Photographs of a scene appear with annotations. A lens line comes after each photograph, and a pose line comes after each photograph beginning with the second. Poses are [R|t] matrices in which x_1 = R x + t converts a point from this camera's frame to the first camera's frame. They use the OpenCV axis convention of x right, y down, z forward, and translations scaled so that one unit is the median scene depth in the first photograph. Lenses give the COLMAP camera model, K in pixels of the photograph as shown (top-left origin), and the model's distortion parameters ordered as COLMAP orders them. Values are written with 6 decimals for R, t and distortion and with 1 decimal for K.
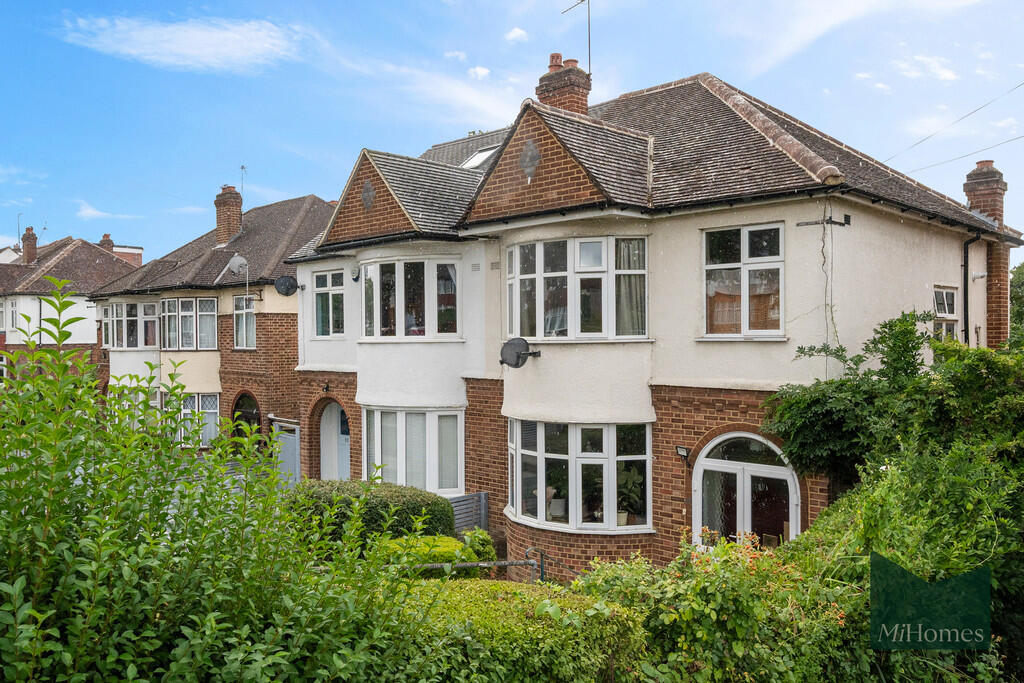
lens RADIAL K [[803.4, 0, 512.0], [0, 803.4, 342.9], [0, 0, 1]] dist [0.013208, -0.000064]
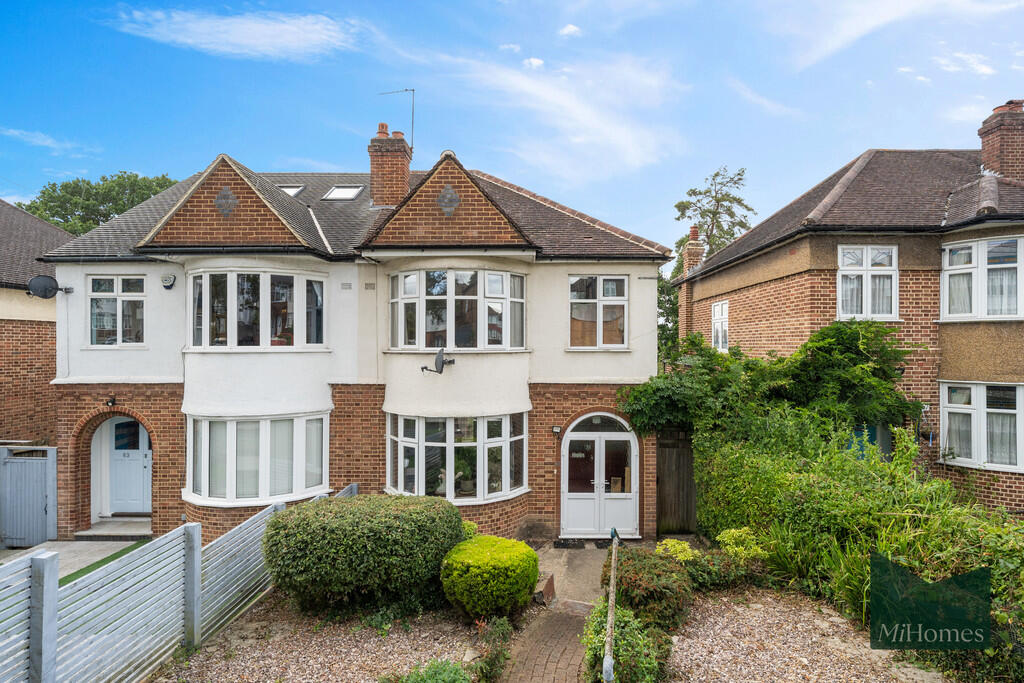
lens RADIAL K [[472.3, 0, 514.1], [0, 472.3, 344.5], [0, 0, 1]] dist [-0.001213, -0.000008]
pose [[0.724271, 0.011730, 0.689416, -0.397869], [0.000014, 0.999855, -0.017026, -0.000380], [-0.689515, 0.012341, 0.724166, 0.426341]]
